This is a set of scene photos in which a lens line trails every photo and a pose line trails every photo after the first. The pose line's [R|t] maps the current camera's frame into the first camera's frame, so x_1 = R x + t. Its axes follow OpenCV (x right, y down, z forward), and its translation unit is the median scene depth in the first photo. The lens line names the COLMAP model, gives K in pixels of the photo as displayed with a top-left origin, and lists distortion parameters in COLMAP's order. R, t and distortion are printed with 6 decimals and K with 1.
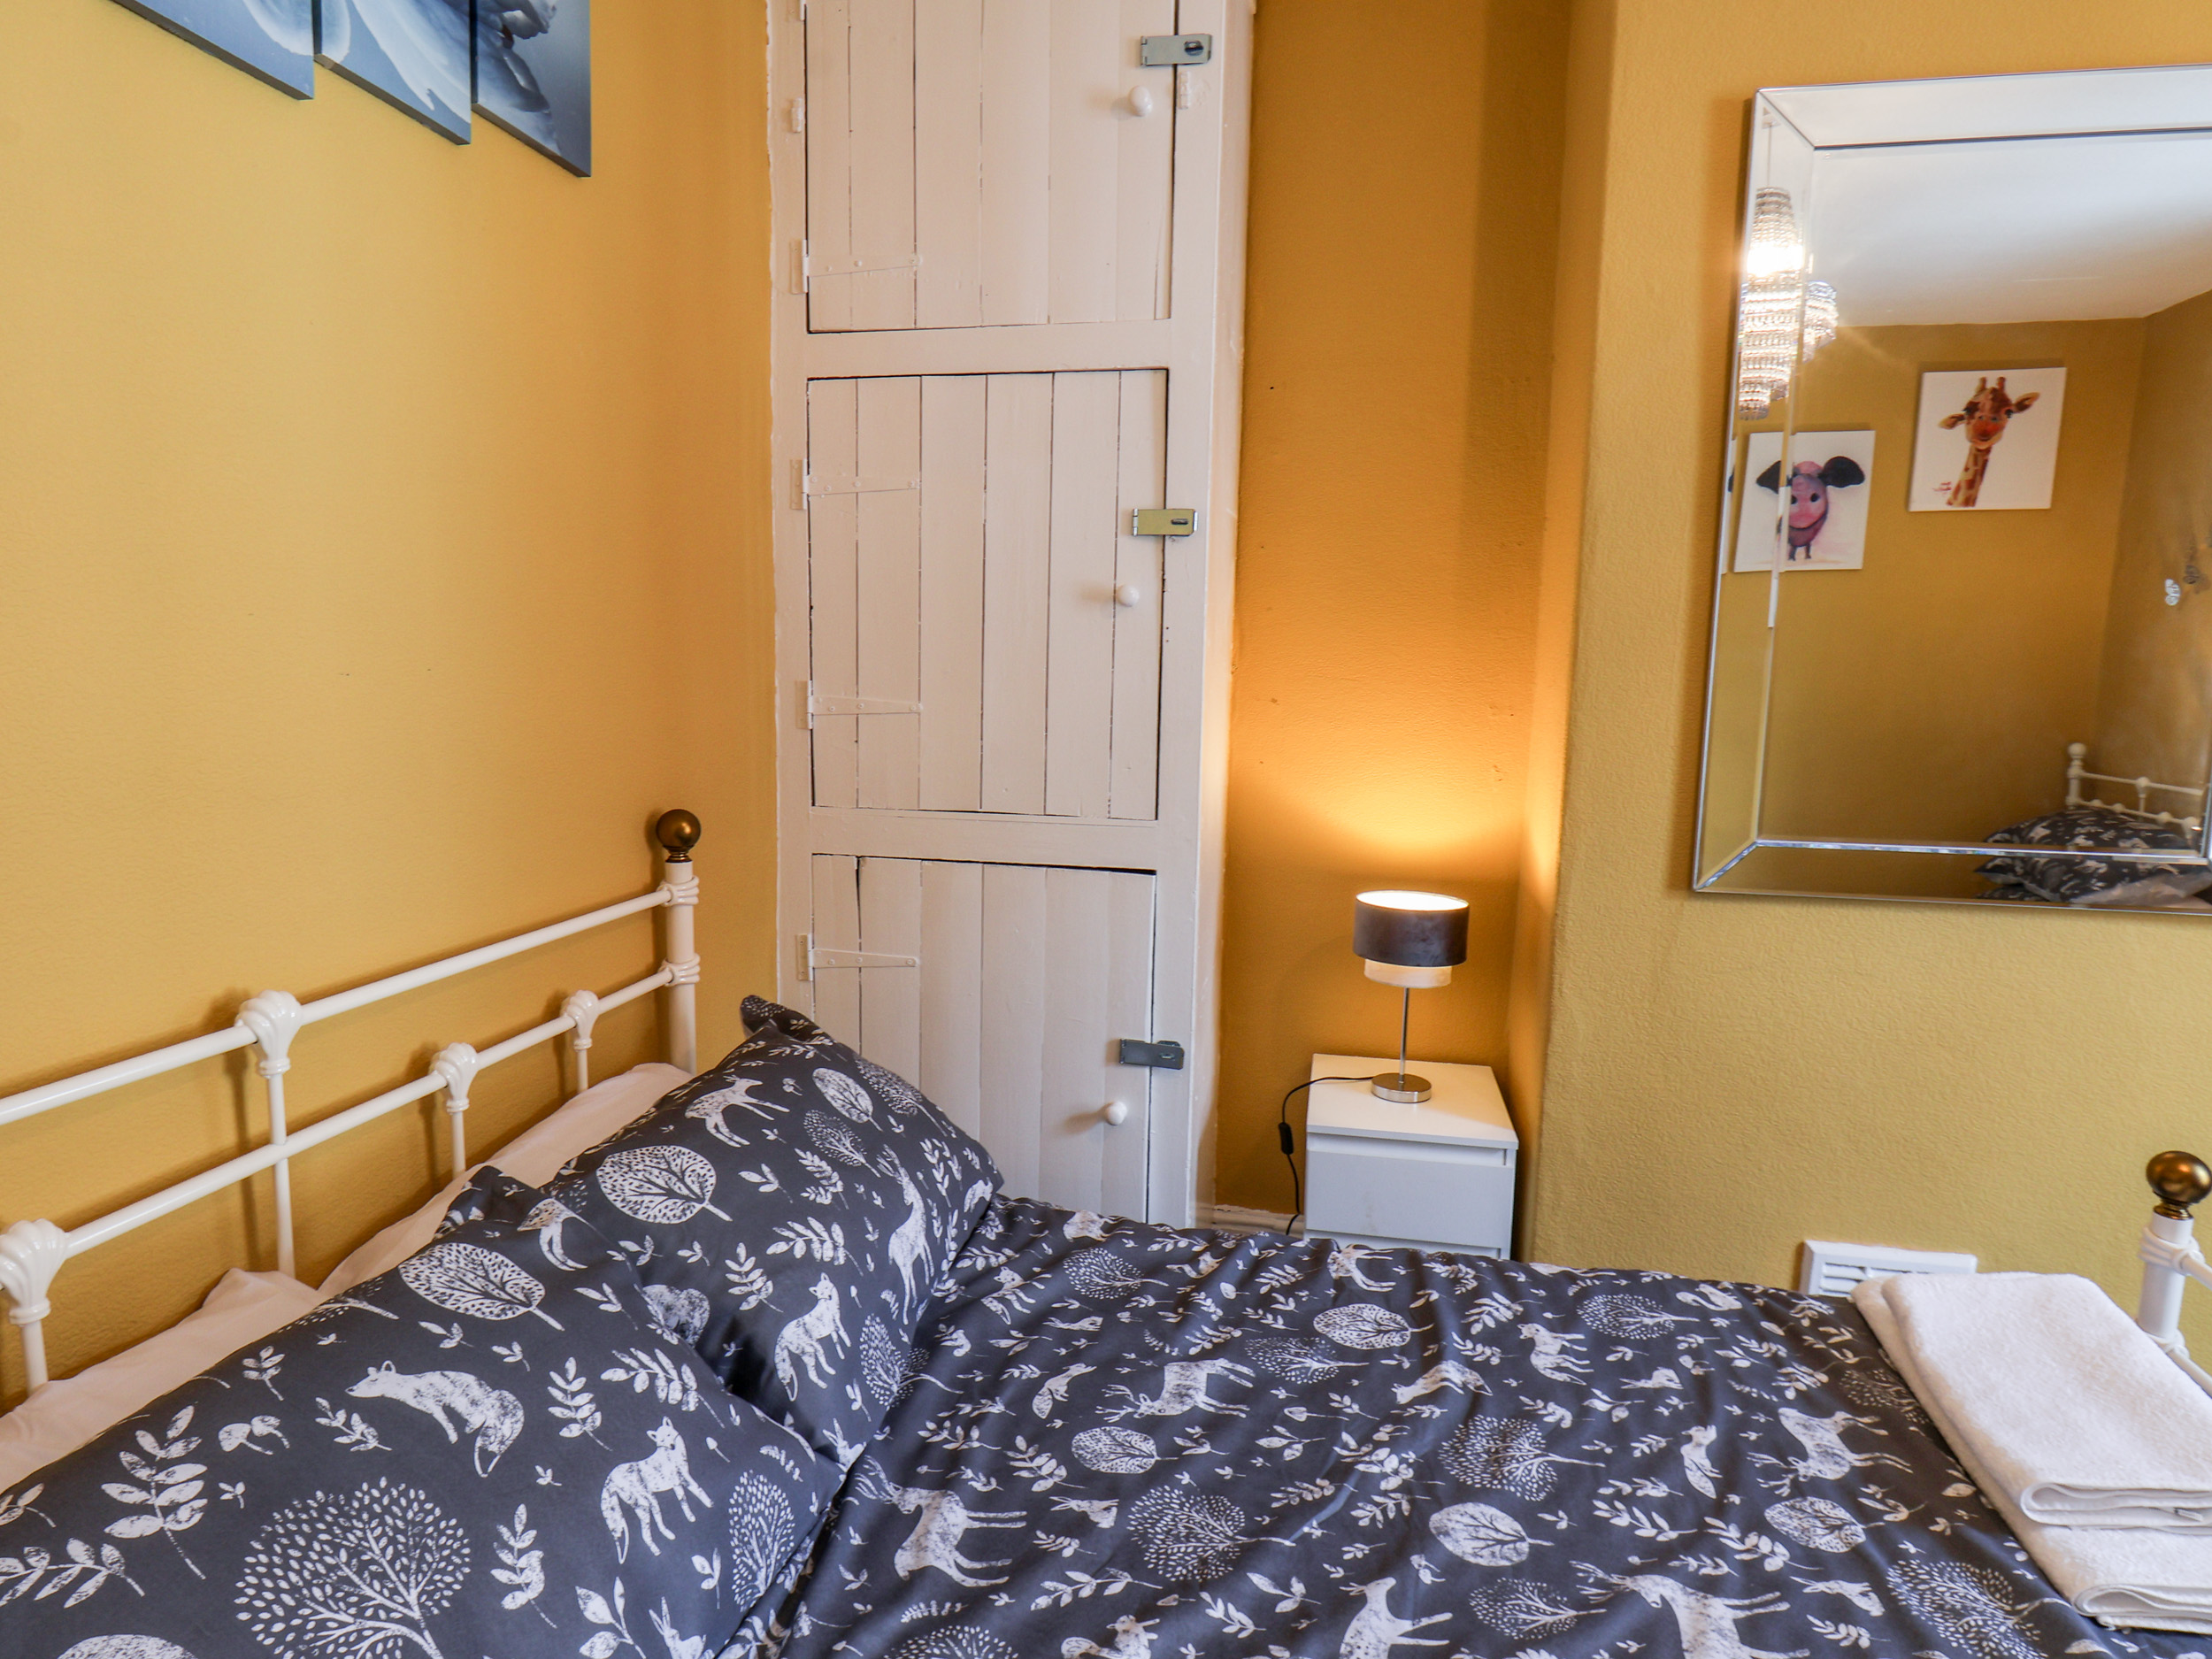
lens RADIAL K [[1202.0, 0, 1111.2], [0, 1202.0, 845.2], [0, 0, 1]] dist [-0.009001, -0.003053]
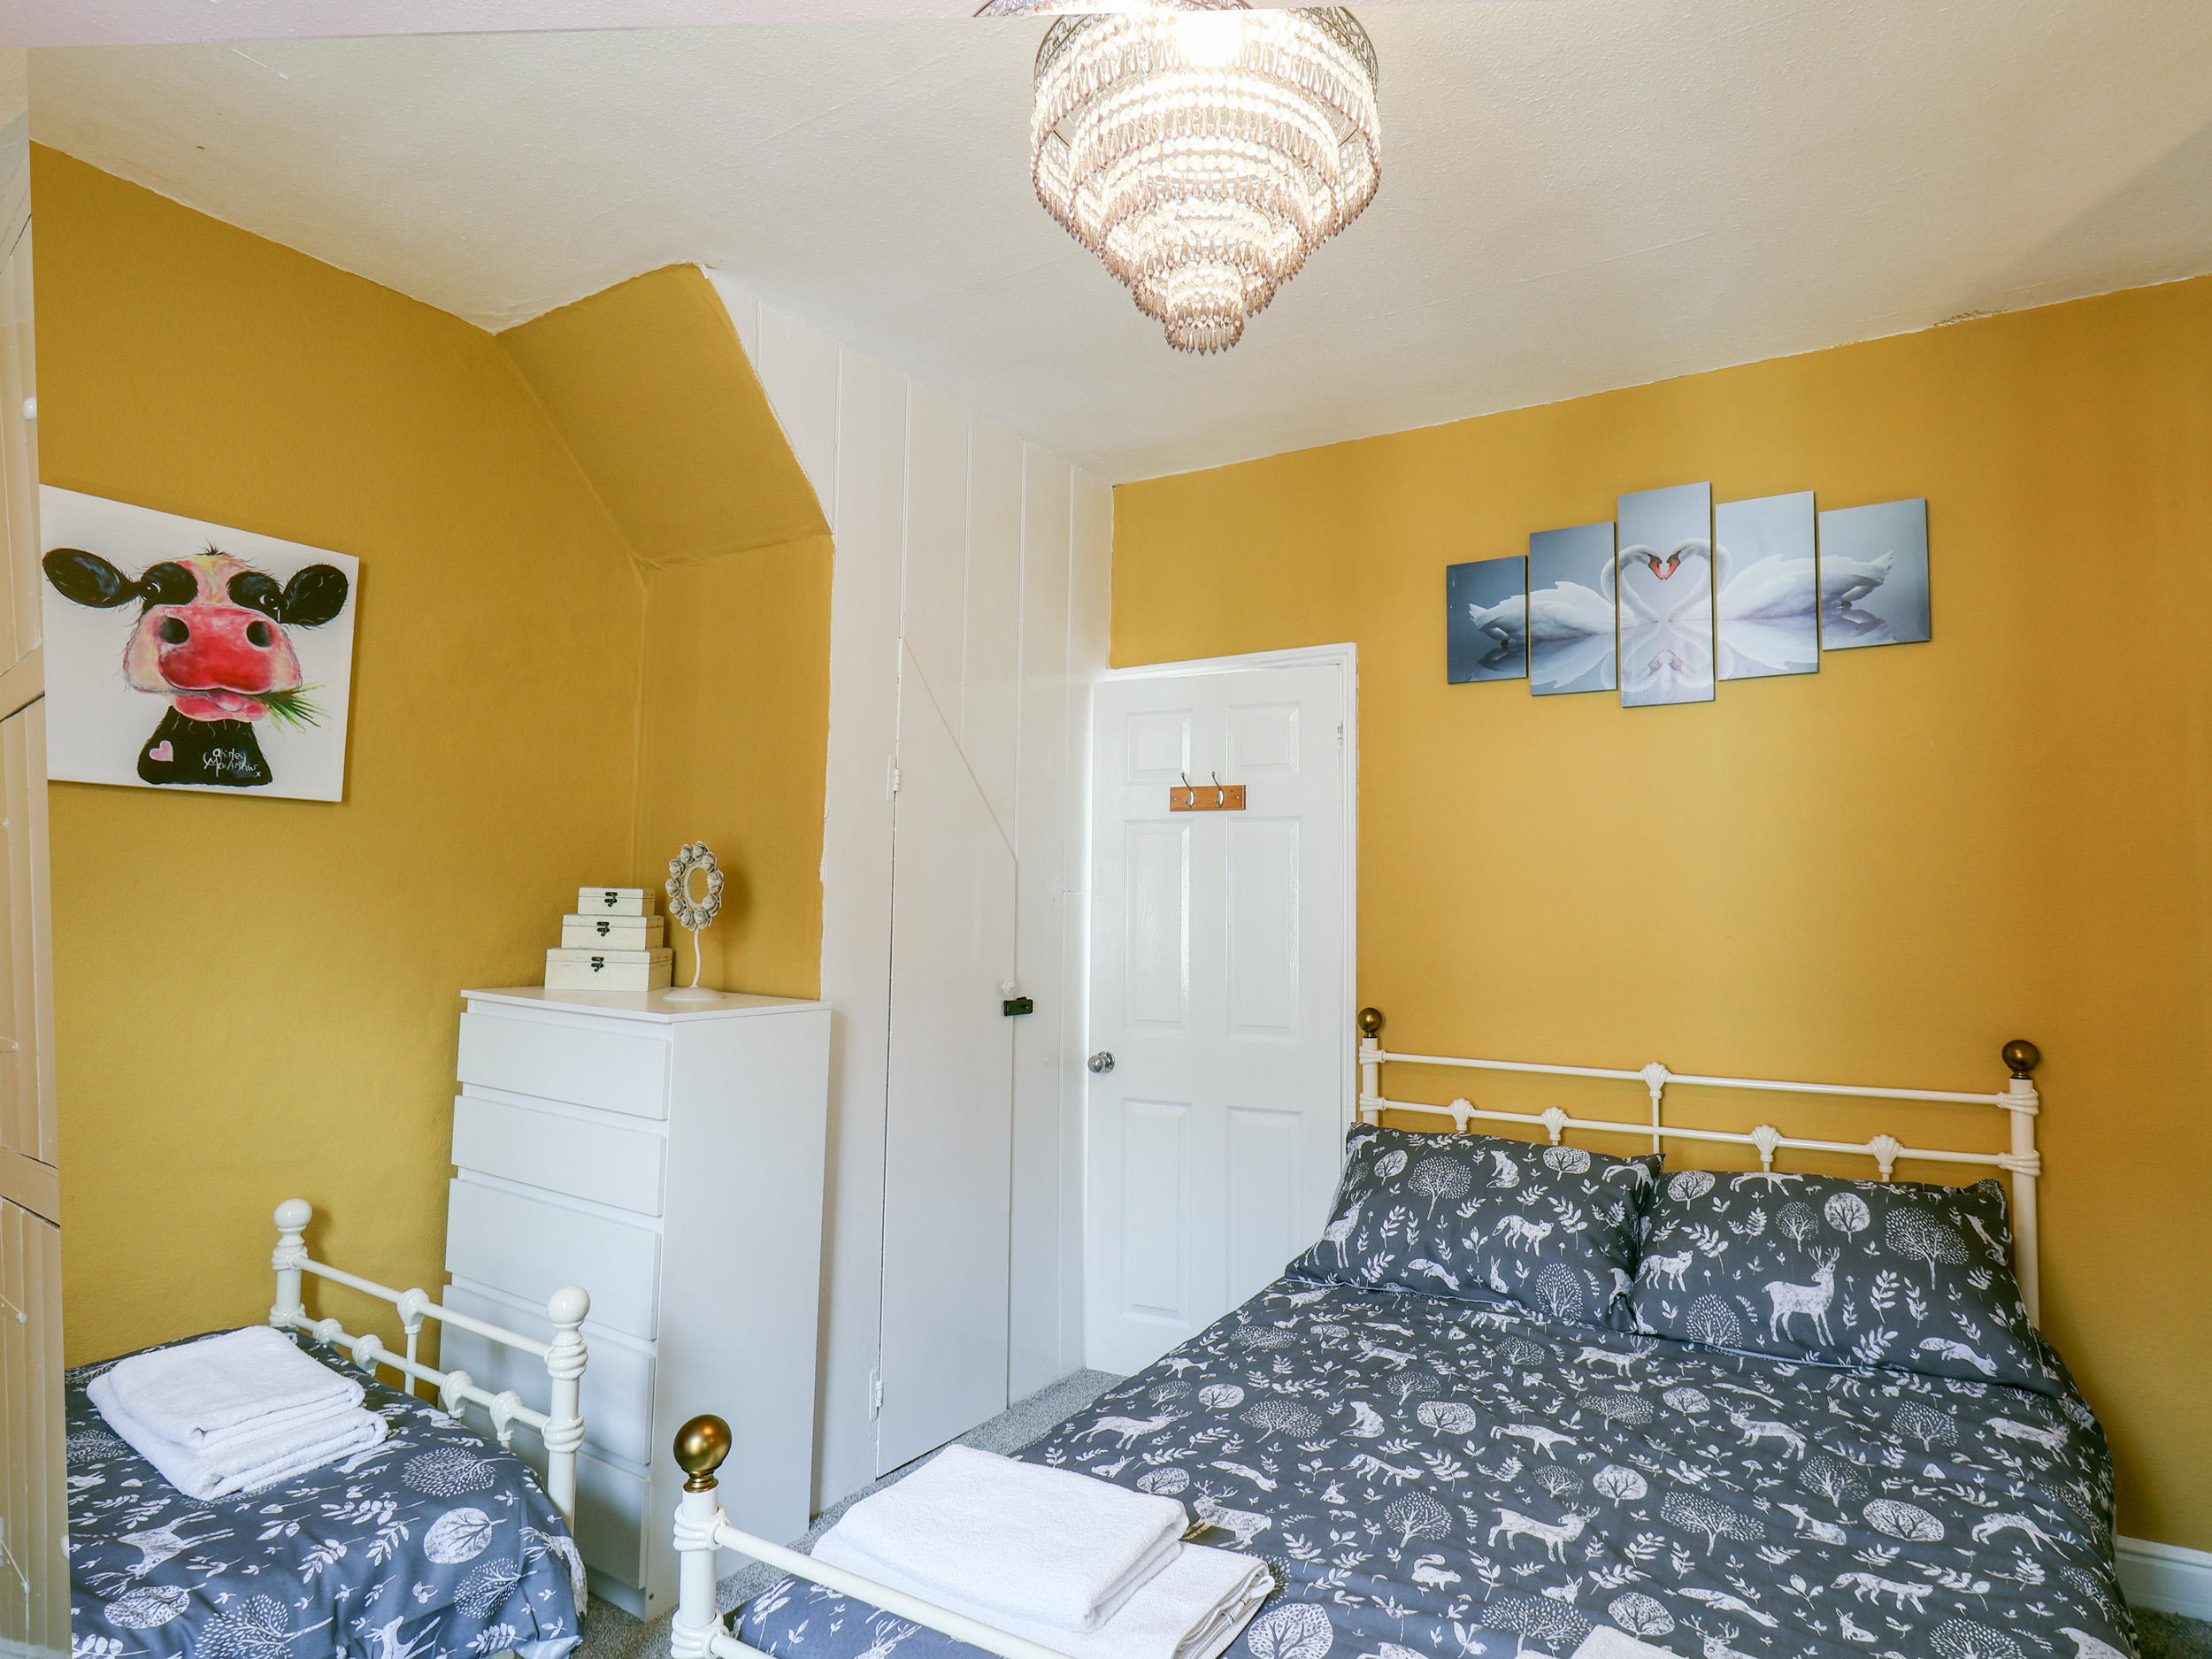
lens RADIAL K [[1202.0, 0, 1105.9], [0, 1202.0, 825.9], [0, 0, 1]] dist [-0.009001, -0.003053]
pose [[-0.404166, -0.086800, -0.910558, 1.785467], [-0.145688, 0.988888, -0.029600, -0.106564], [0.903009, 0.120694, -0.412321, 0.809526]]
